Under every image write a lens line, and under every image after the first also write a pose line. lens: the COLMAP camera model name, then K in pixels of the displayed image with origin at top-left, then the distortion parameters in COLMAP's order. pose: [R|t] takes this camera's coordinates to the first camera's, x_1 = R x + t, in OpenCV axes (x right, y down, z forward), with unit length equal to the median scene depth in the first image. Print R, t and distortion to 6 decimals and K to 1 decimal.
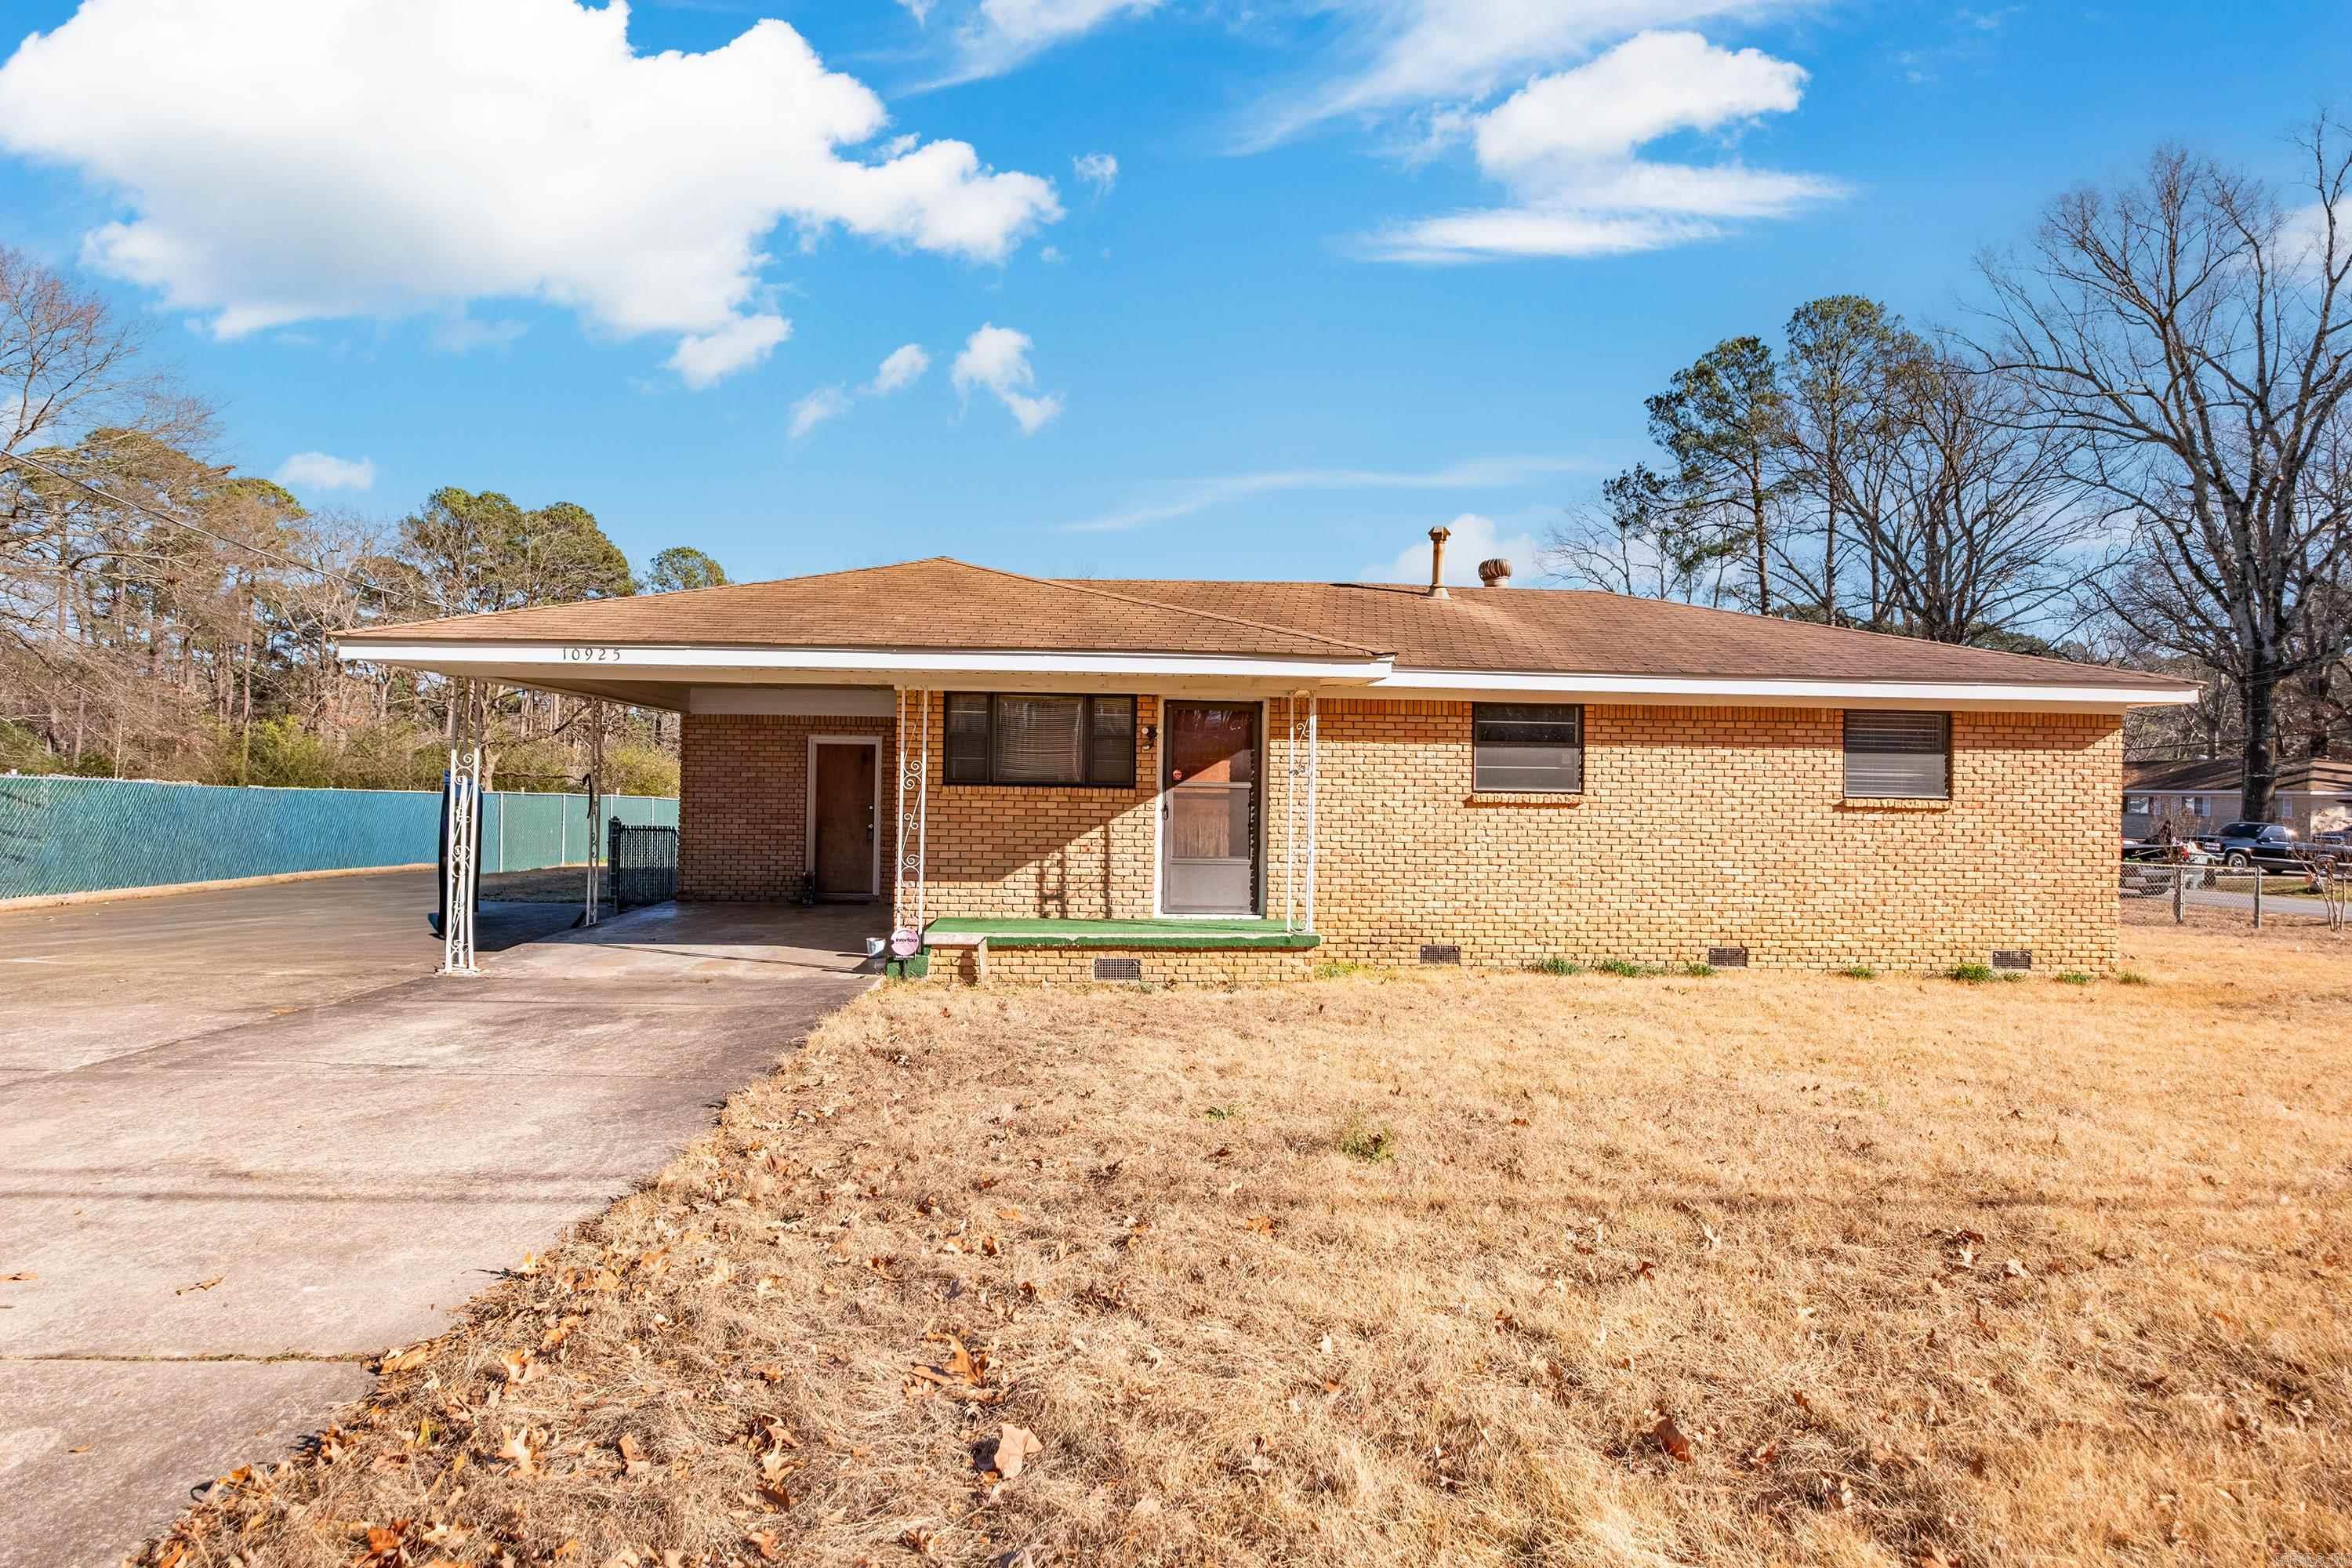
lens RADIAL K [[1371.8, 0, 1175.8], [0, 1371.8, 785.4], [0, 0, 1]] dist [-0.002752, -0.001344]
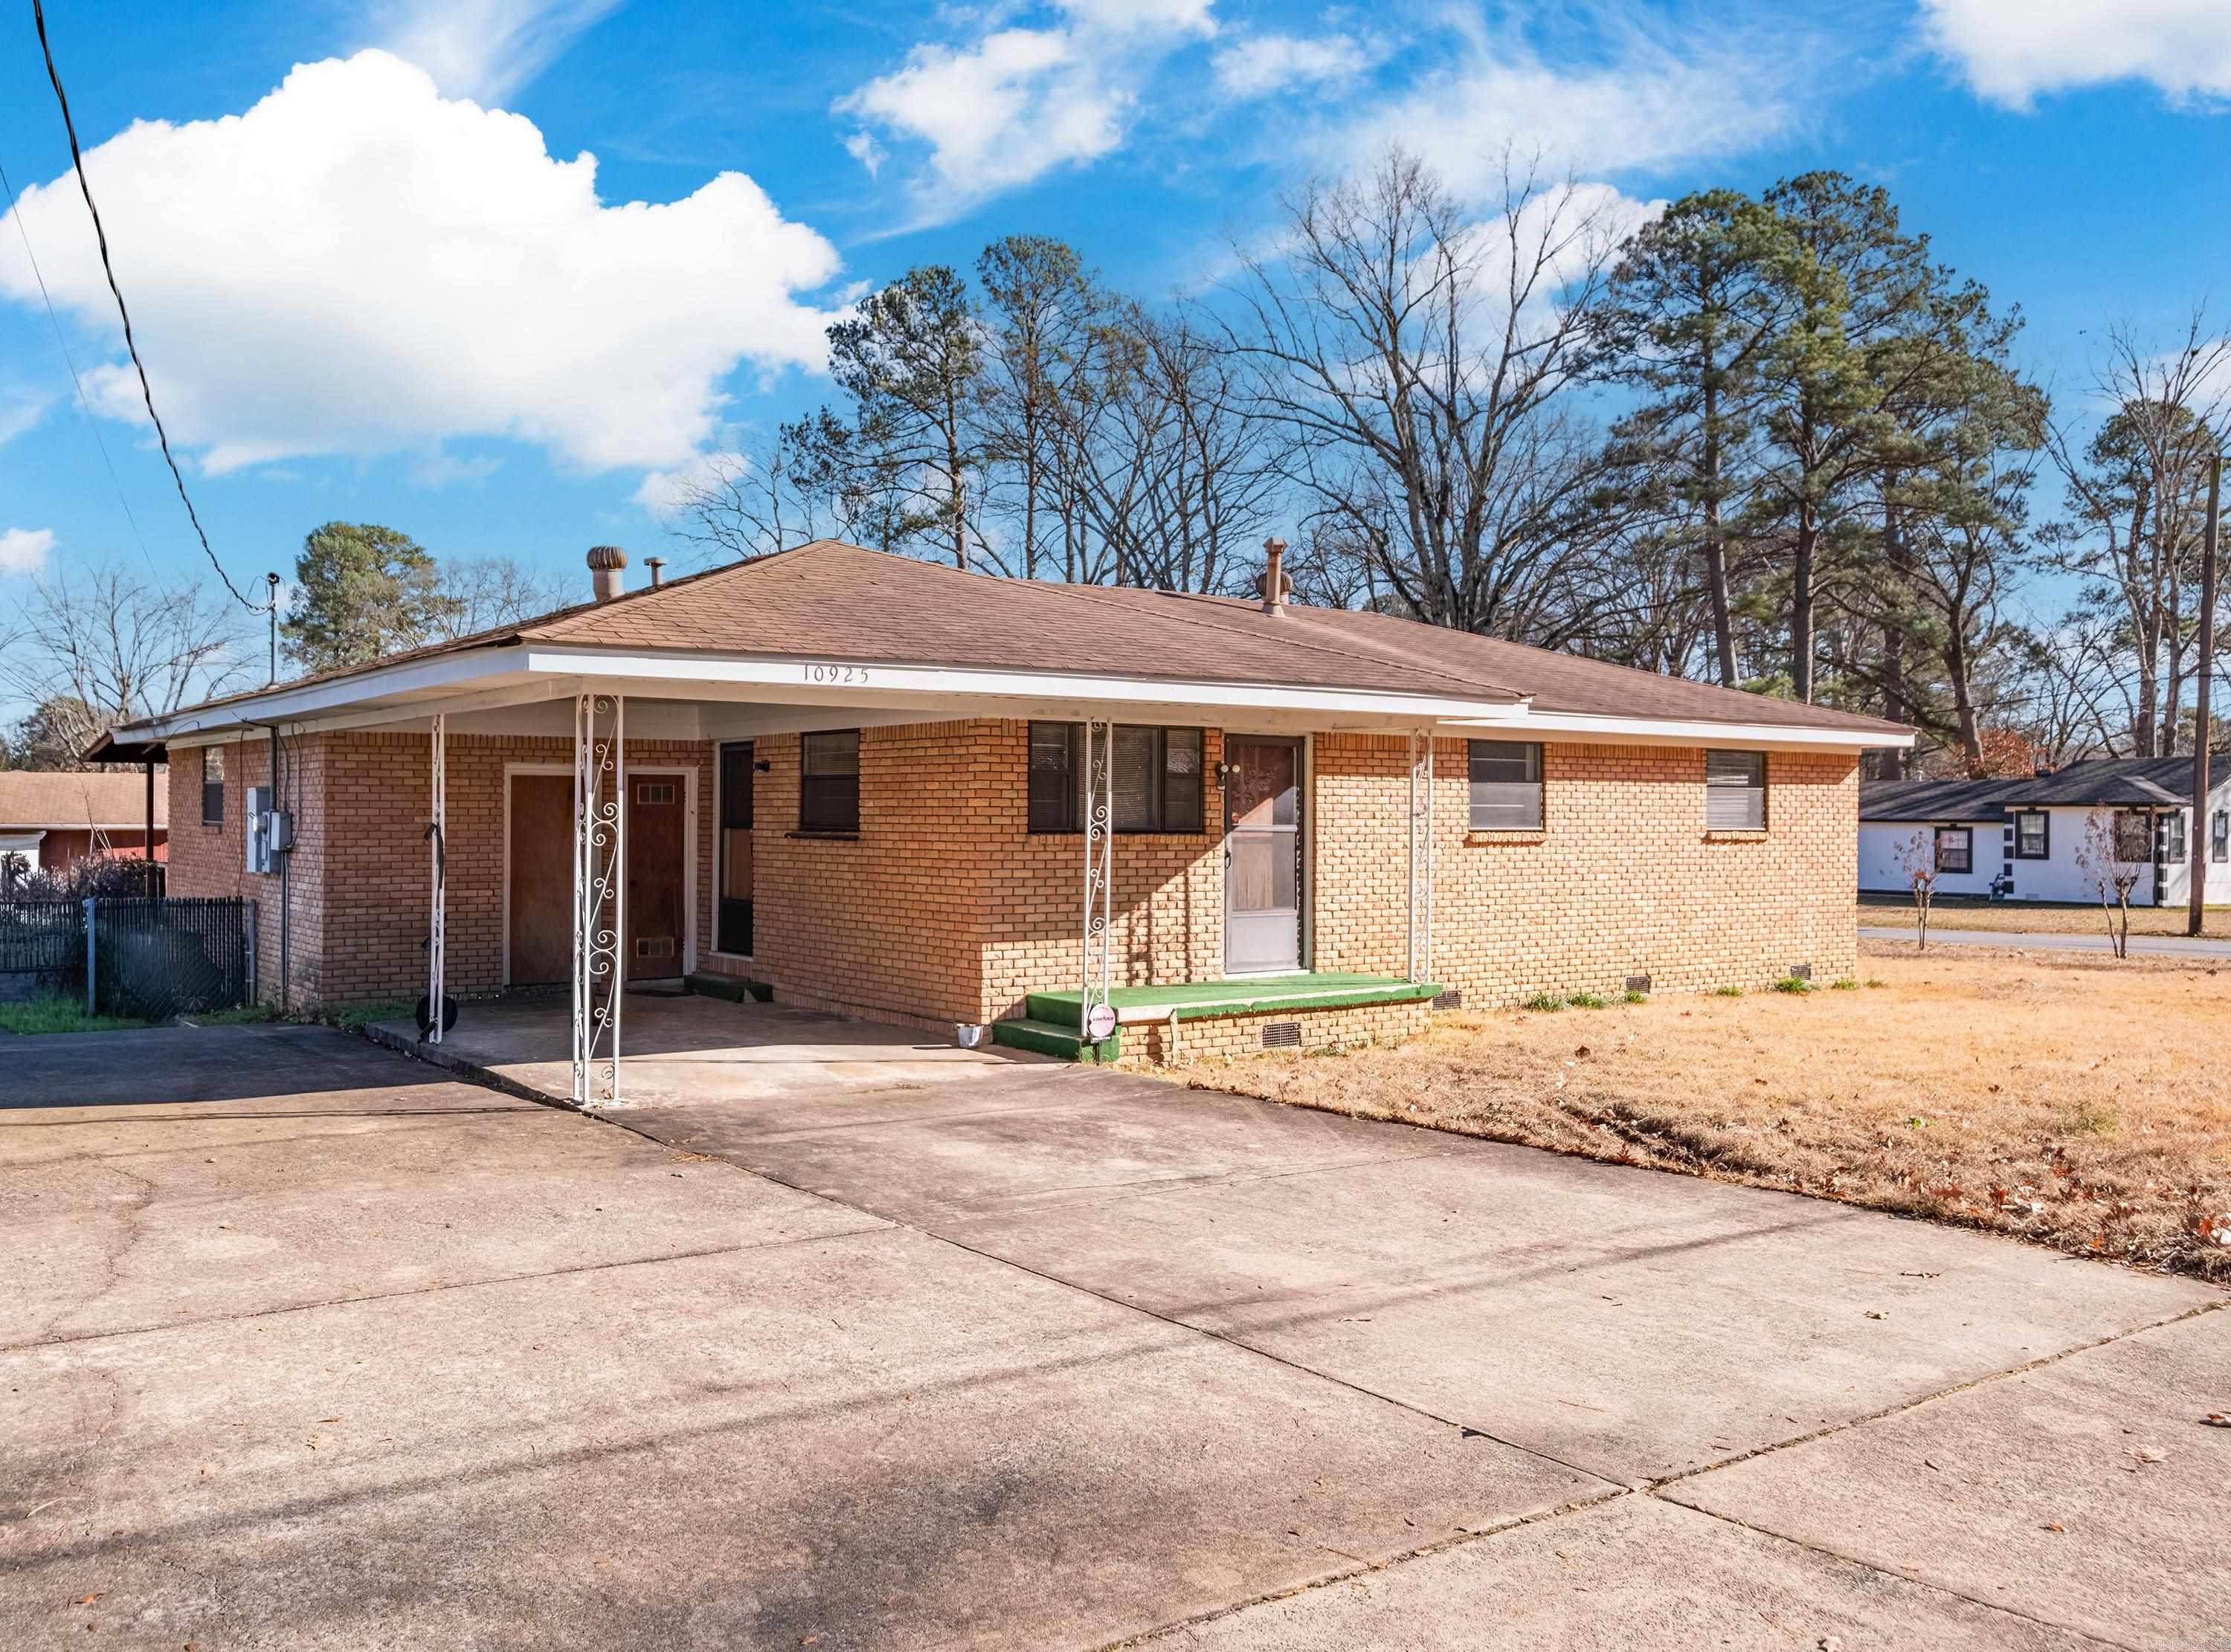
lens RADIAL K [[1881.3, 0, 1112.5], [0, 1881.3, 814.9], [0, 0, 1]] dist [-0.049925, -0.004286]
pose [[0.840944, -0.011978, 0.540990, -0.720155], [0.011716, 0.999924, 0.003926, -0.015085], [-0.540995, 0.003036, 0.841020, 0.018658]]
